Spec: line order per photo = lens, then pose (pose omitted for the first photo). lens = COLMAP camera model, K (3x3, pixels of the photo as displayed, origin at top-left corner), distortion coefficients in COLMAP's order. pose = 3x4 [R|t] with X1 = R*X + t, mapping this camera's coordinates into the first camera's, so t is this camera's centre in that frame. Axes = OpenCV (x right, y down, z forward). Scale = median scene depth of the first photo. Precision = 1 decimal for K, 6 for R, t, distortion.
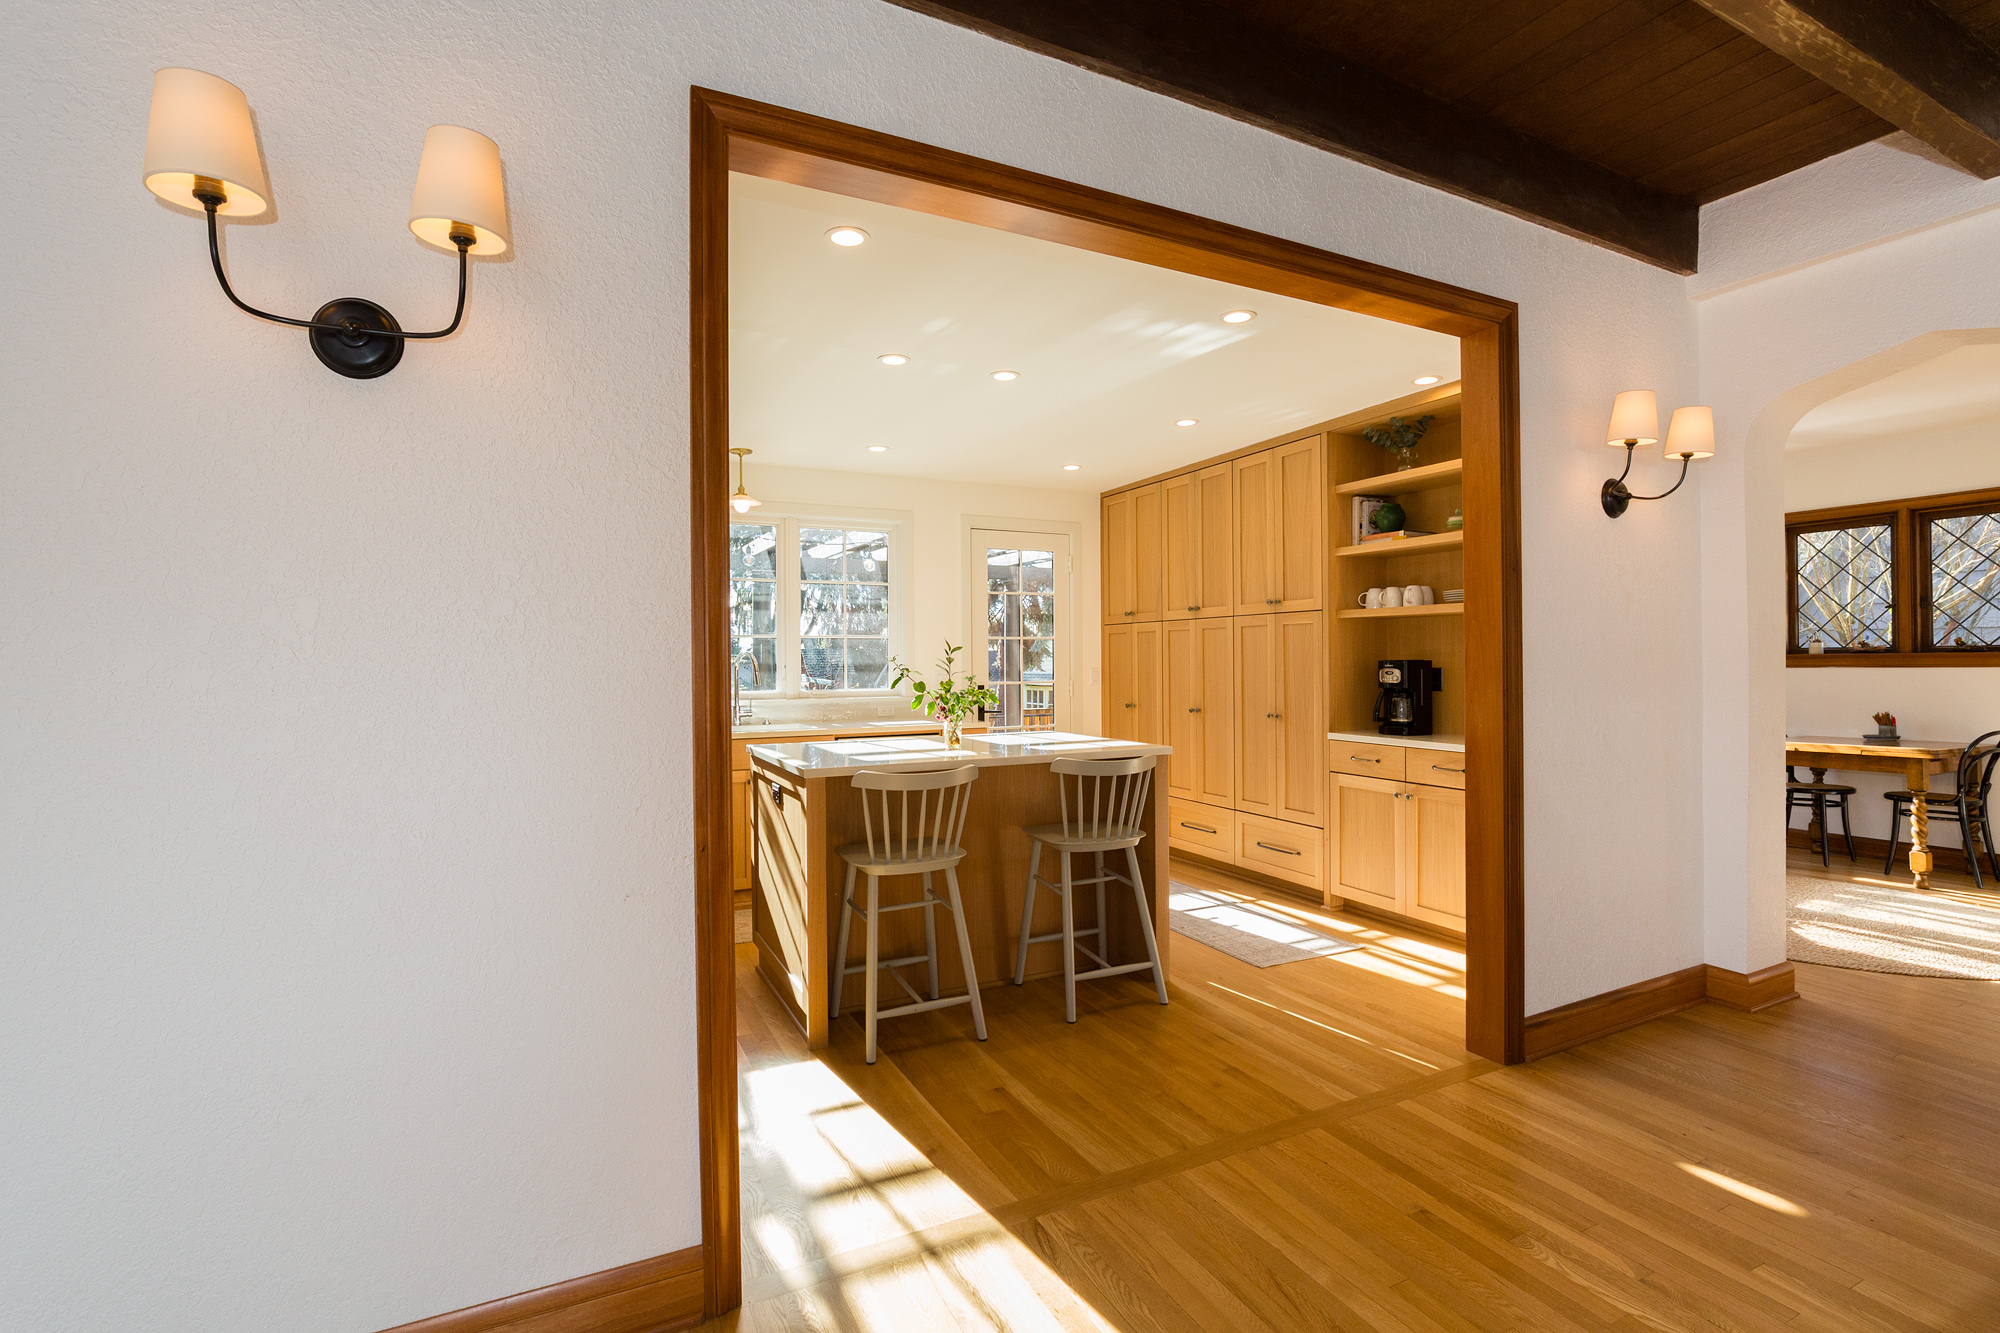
lens RADIAL K [[914.0, 0, 1008.5], [0, 914.0, 706.1], [0, 0, 1]] dist [-0.012169, -0.000249]
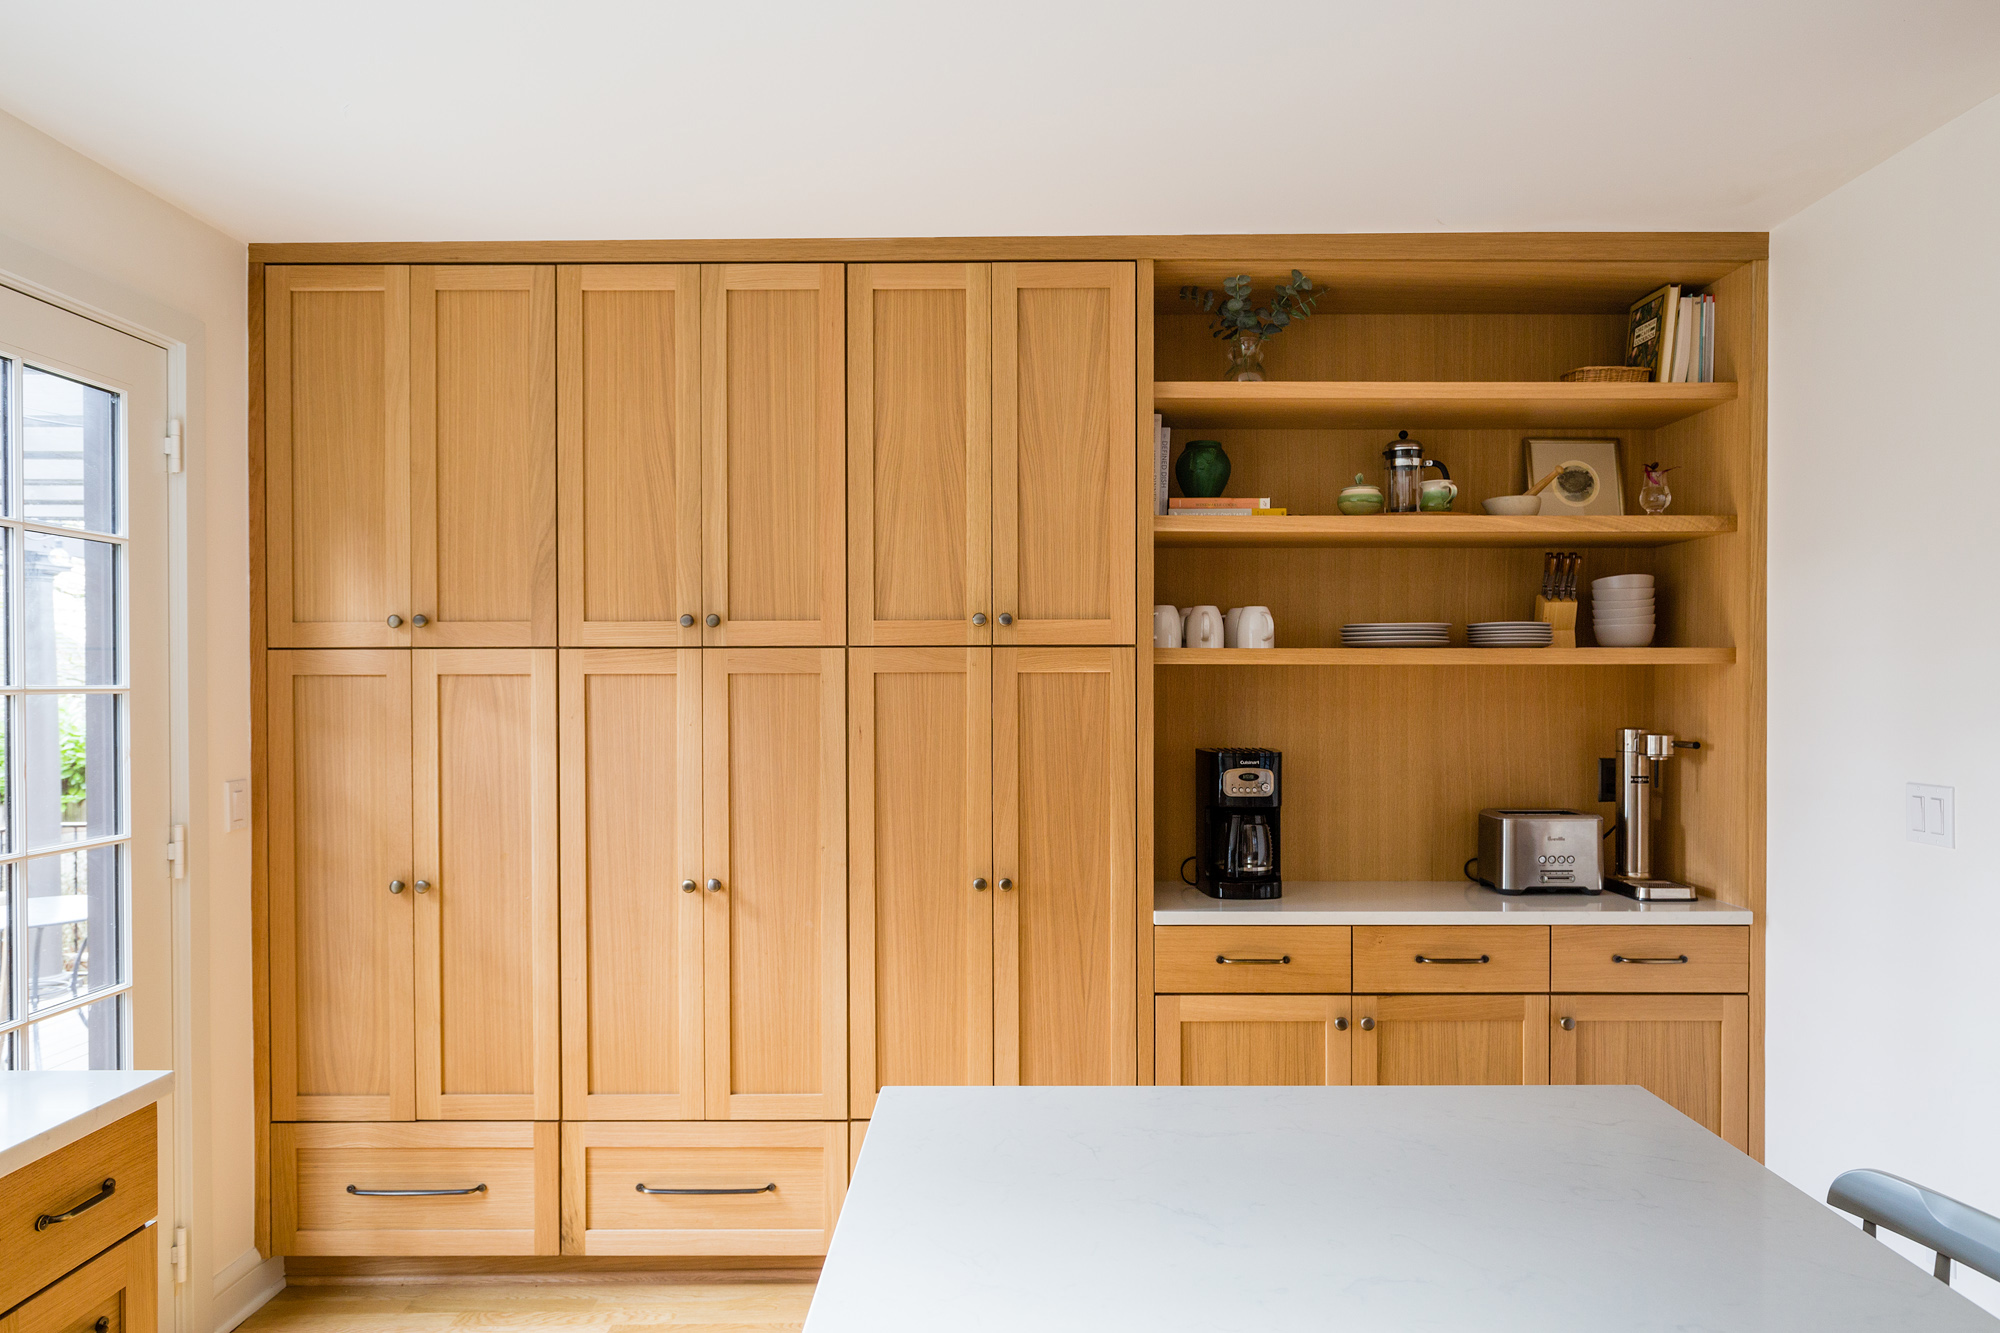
lens RADIAL K [[1219.5, 0, 977.4], [0, 1219.5, 694.9], [0, 0, 1]] dist [-0.004582, -0.001763]
pose [[0.451700, -0.009846, 0.892115, -0.228870], [0.043259, 0.999005, -0.010877, -0.074156], [-0.891120, 0.043505, 0.451677, 0.760661]]
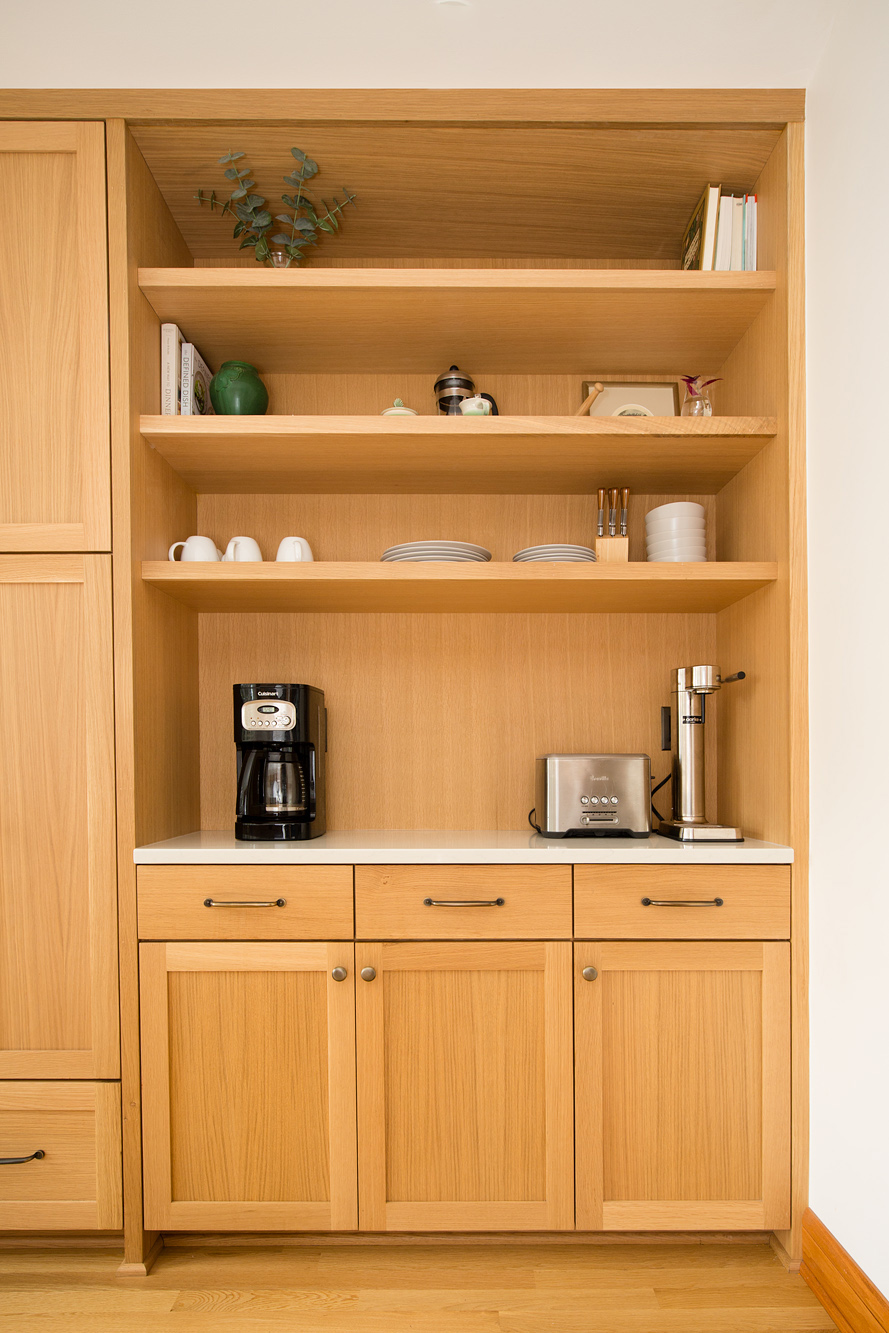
lens RADIAL K [[713.3, 0, 447.7], [0, 713.3, 754.7], [0, 0, 1]] dist [-0.003556, -0.000949]
pose [[0.438411, -0.000217, 0.898774, 0.116005], [0.041264, 0.998950, -0.019886, -0.001400], [-0.897827, 0.045805, 0.437960, 0.694792]]
